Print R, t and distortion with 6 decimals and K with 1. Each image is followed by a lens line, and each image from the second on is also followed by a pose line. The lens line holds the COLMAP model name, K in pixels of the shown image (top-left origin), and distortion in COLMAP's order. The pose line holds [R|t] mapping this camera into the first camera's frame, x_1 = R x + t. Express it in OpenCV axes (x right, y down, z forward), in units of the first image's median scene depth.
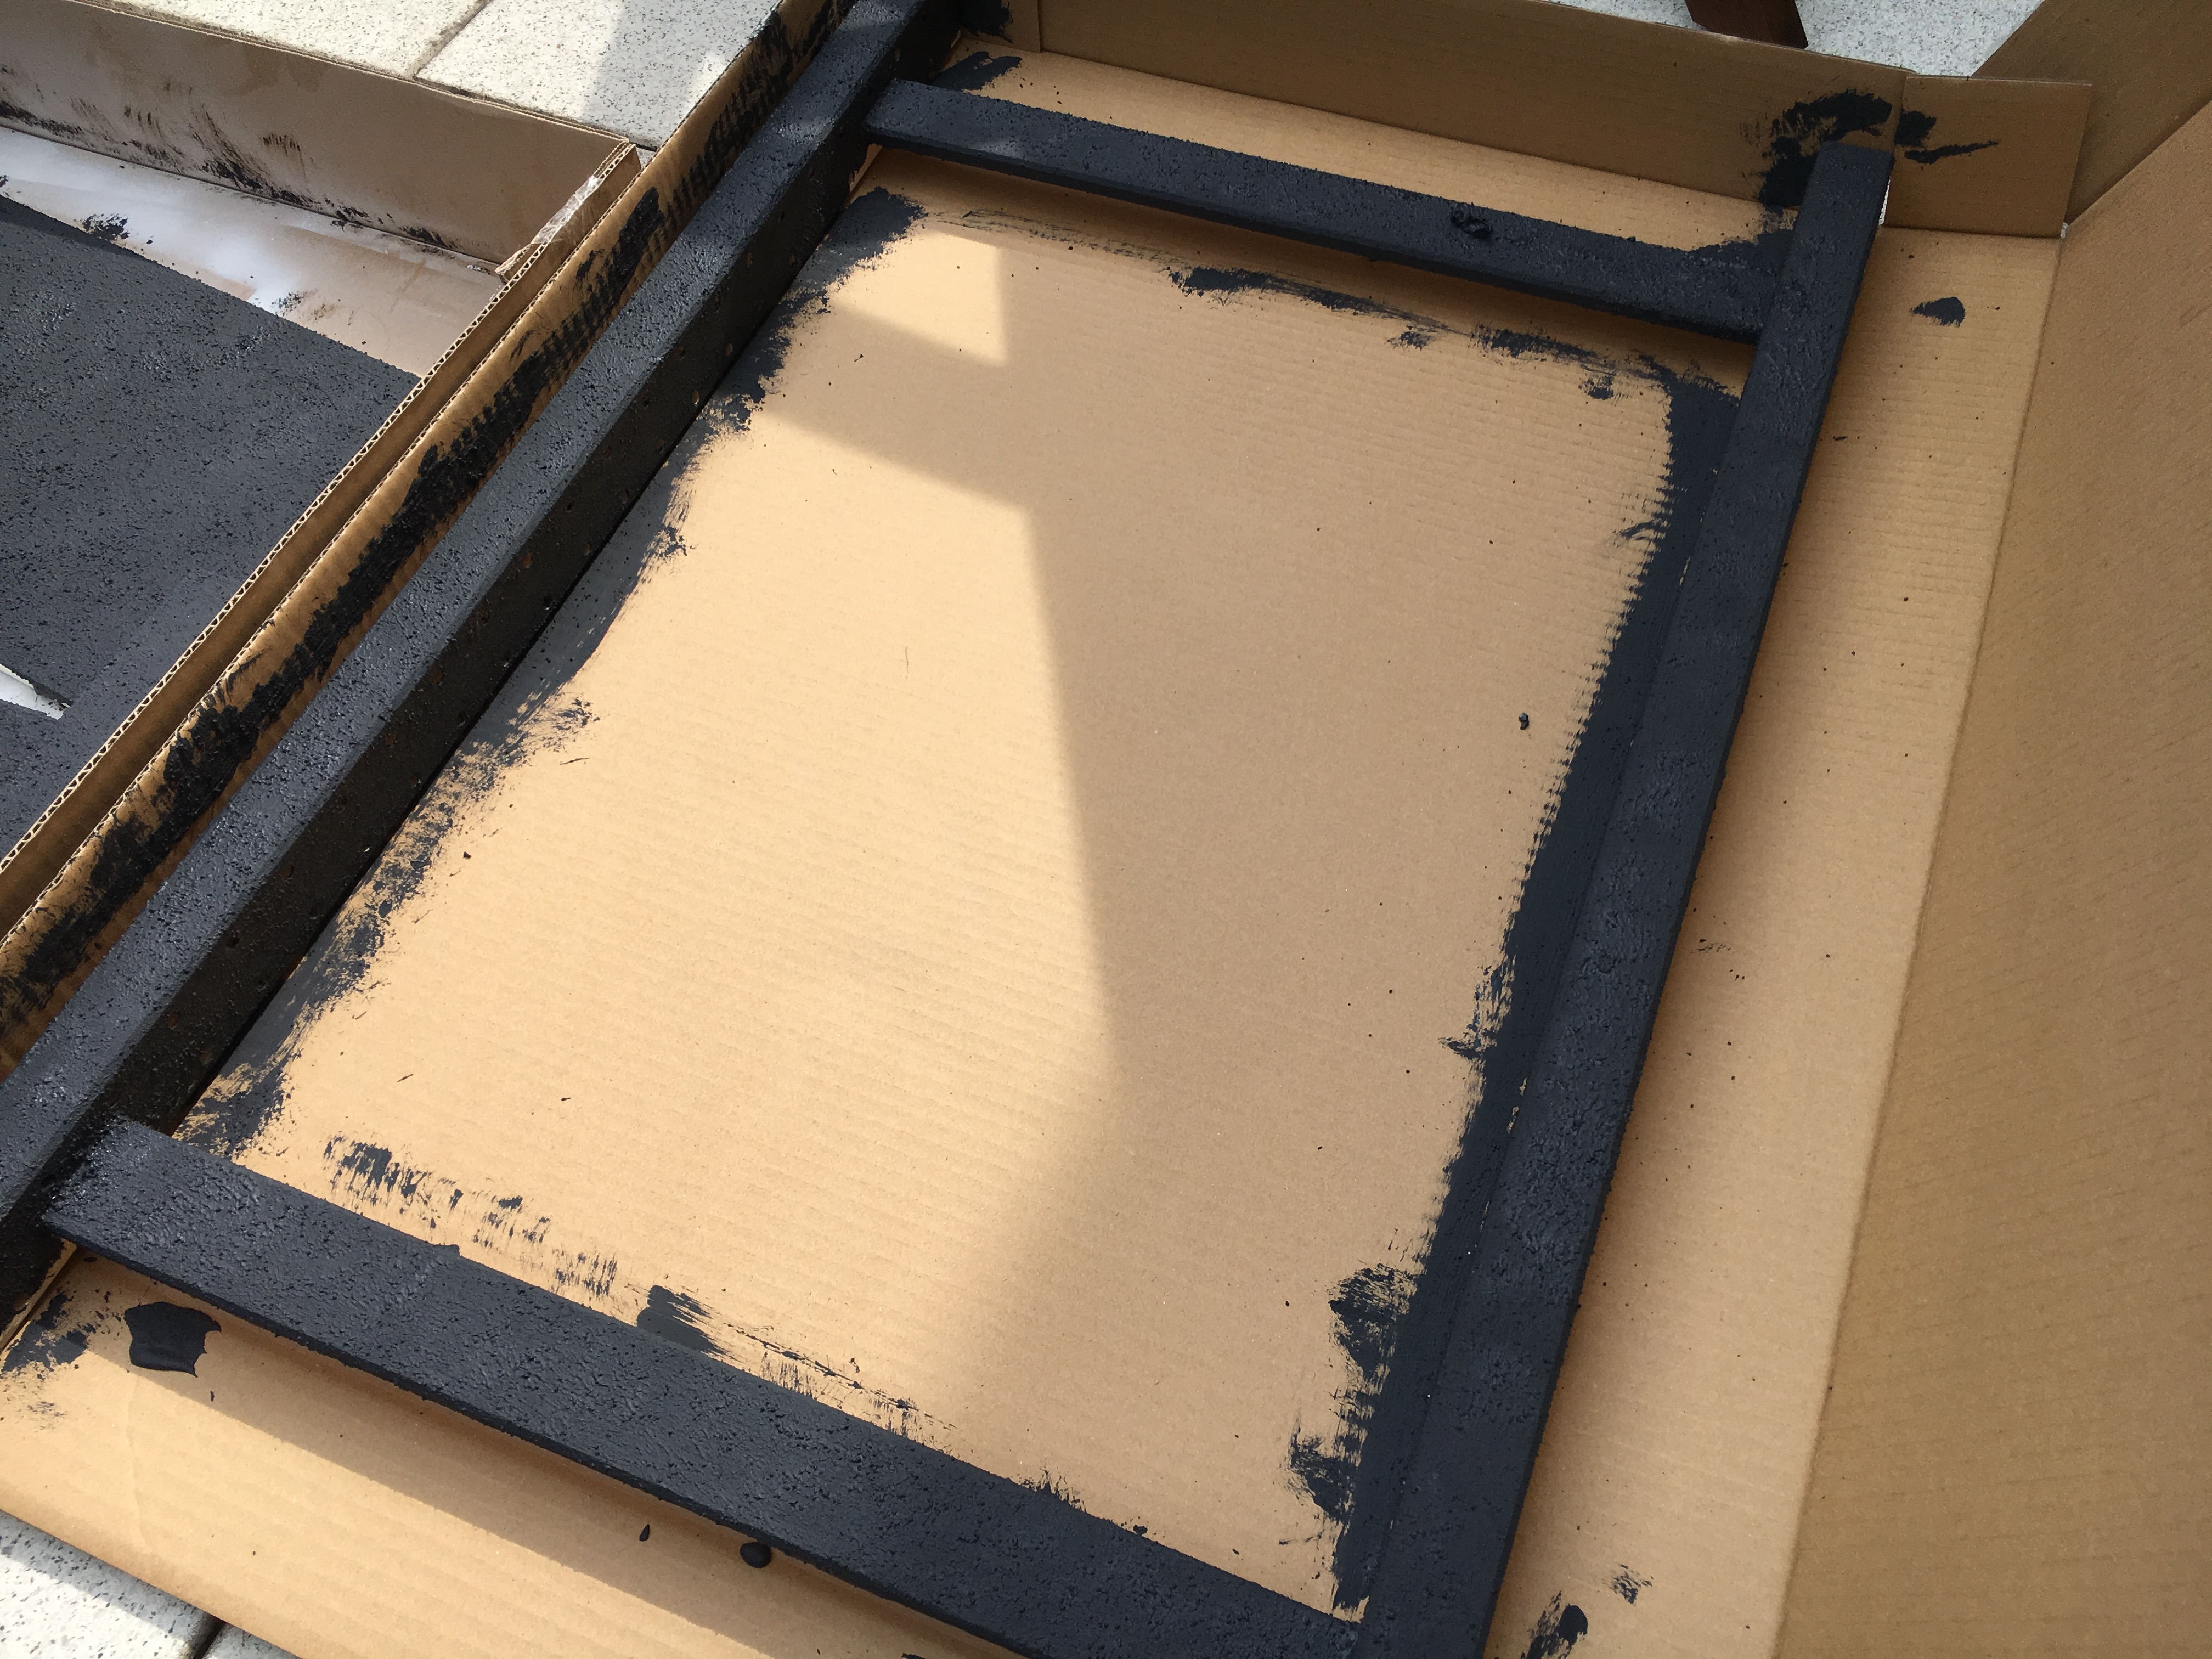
lens RADIAL K [[1895.3, 0, 1102.2], [0, 1895.3, 830.9], [0, 0, 1]] dist [0.074612, -0.091612]
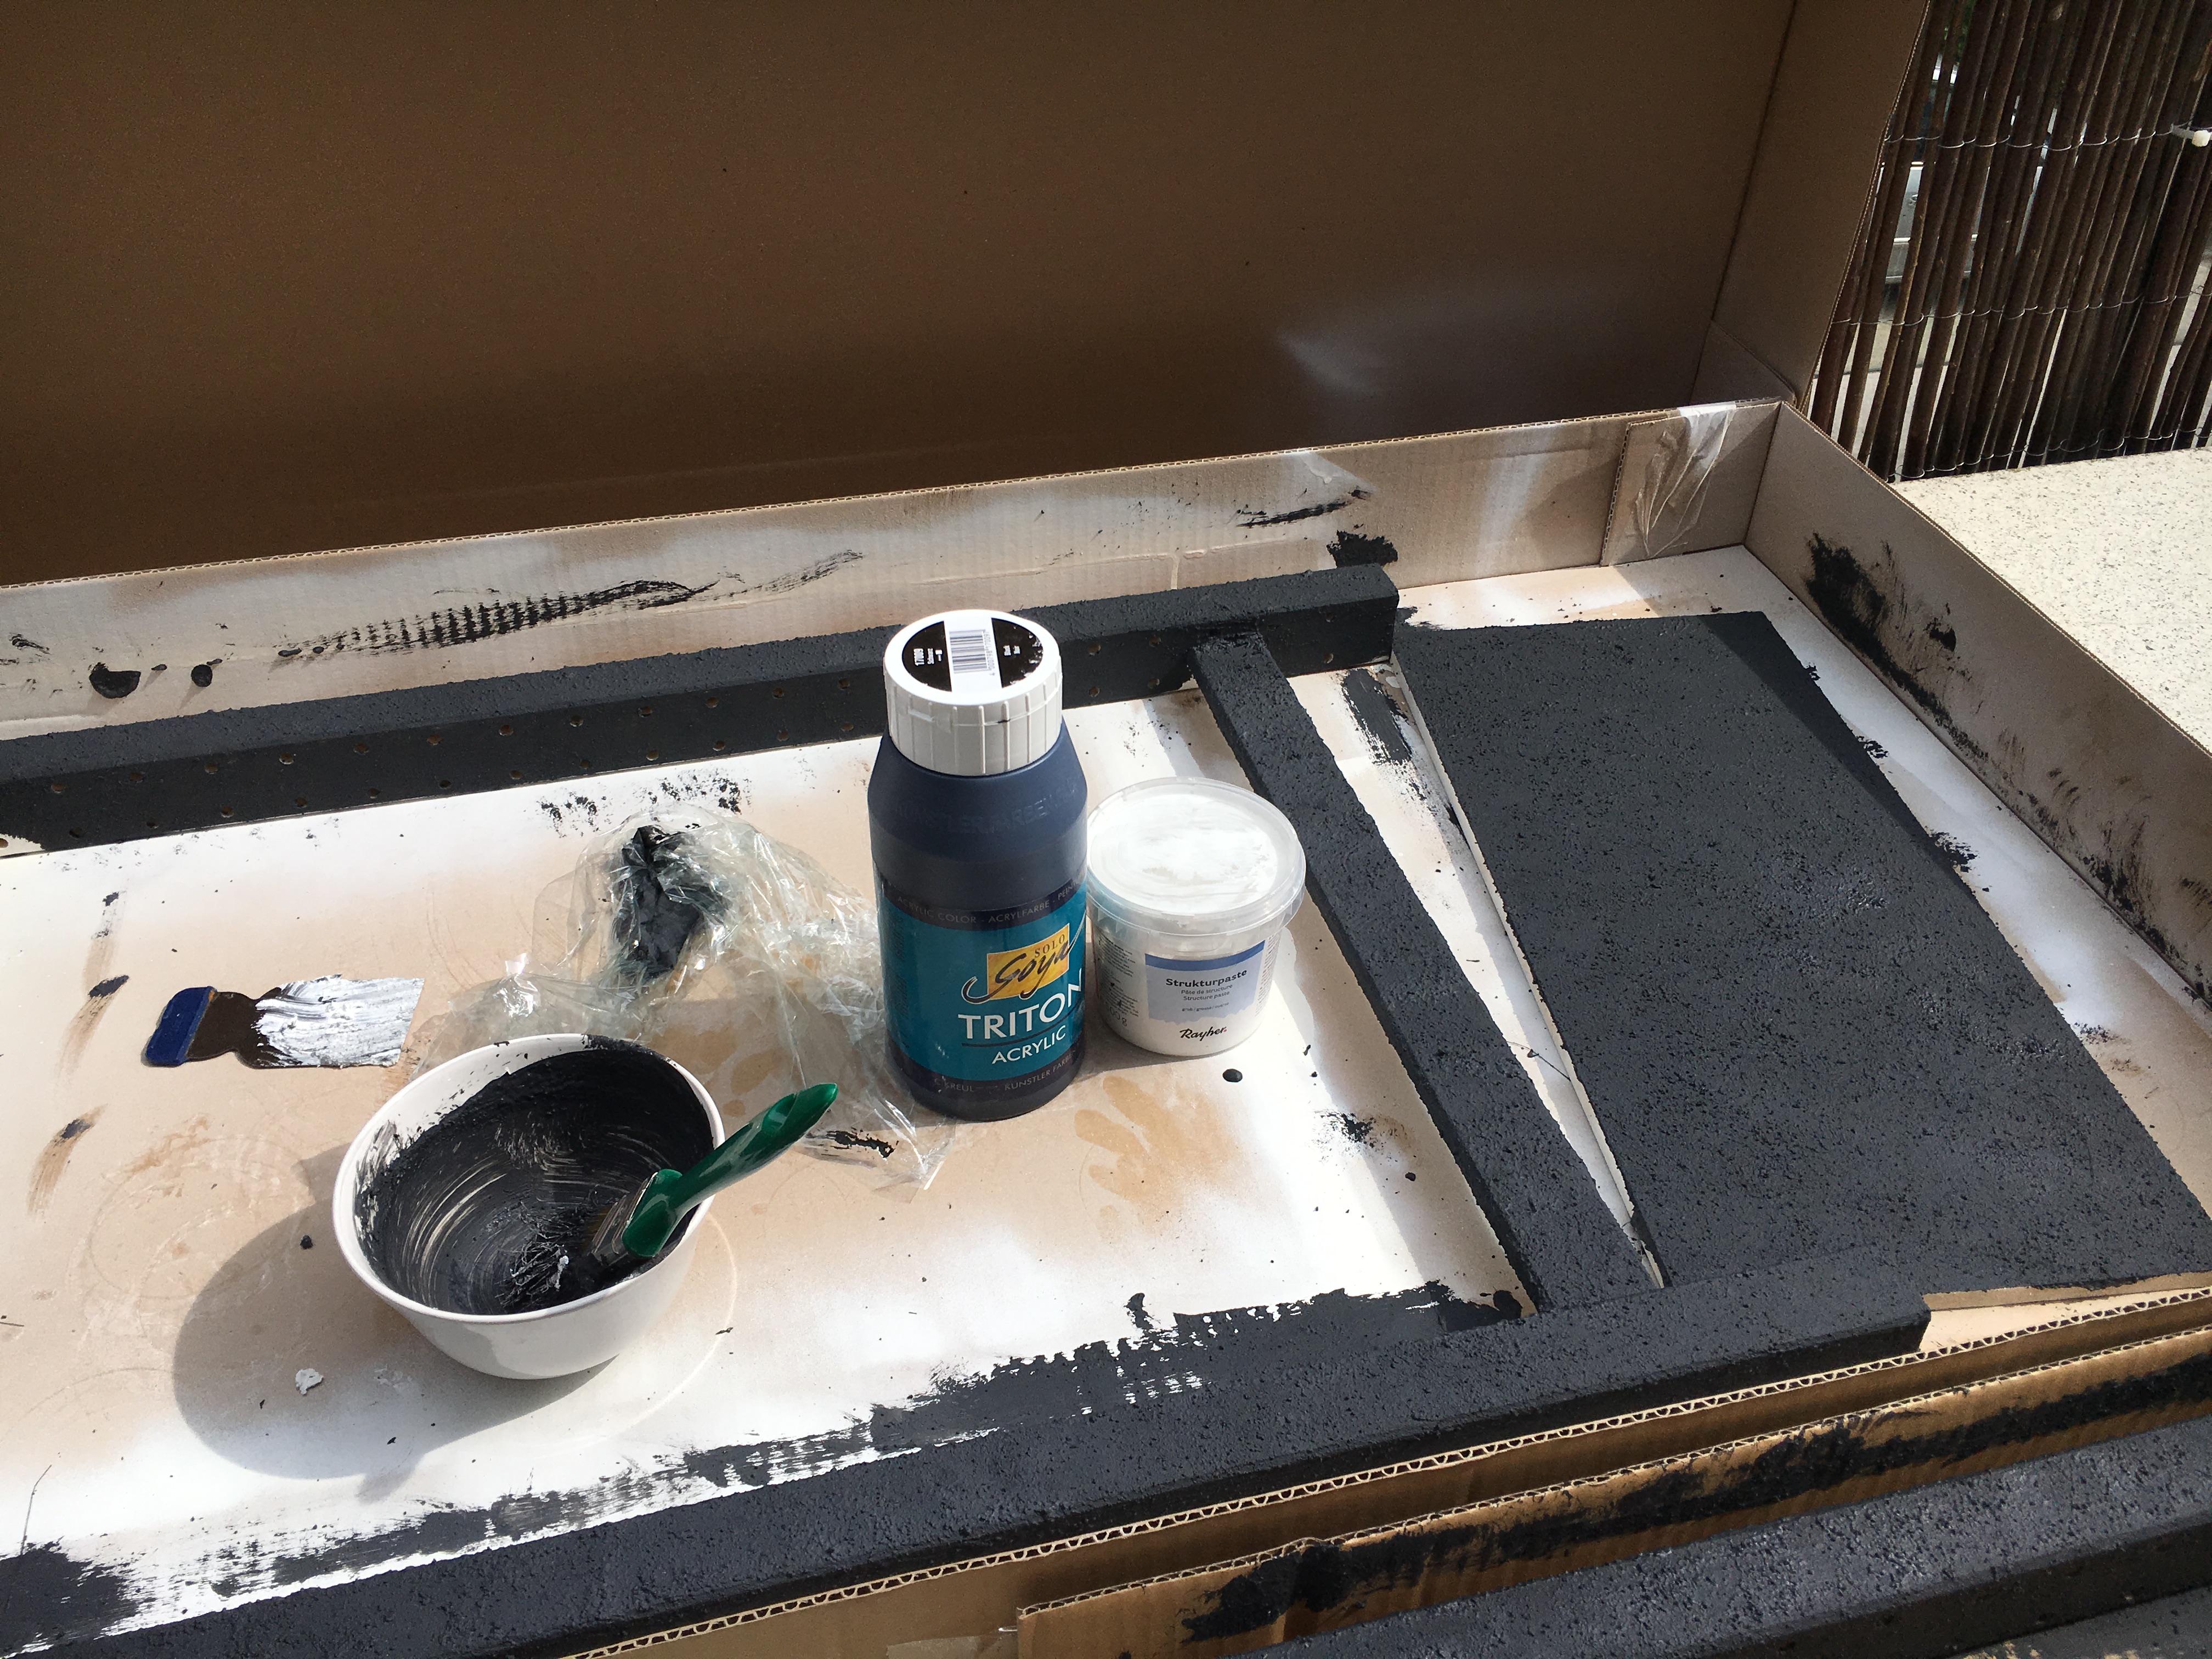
lens RADIAL K [[1895.3, 0, 1102.2], [0, 1895.3, 830.9], [0, 0, 1]] dist [0.074612, -0.091612]
pose [[0.608520, 0.540221, -0.581261, -0.235016], [-0.683313, 0.729153, -0.037686, -0.000831], [0.403469, 0.420116, 0.812844, 0.065508]]
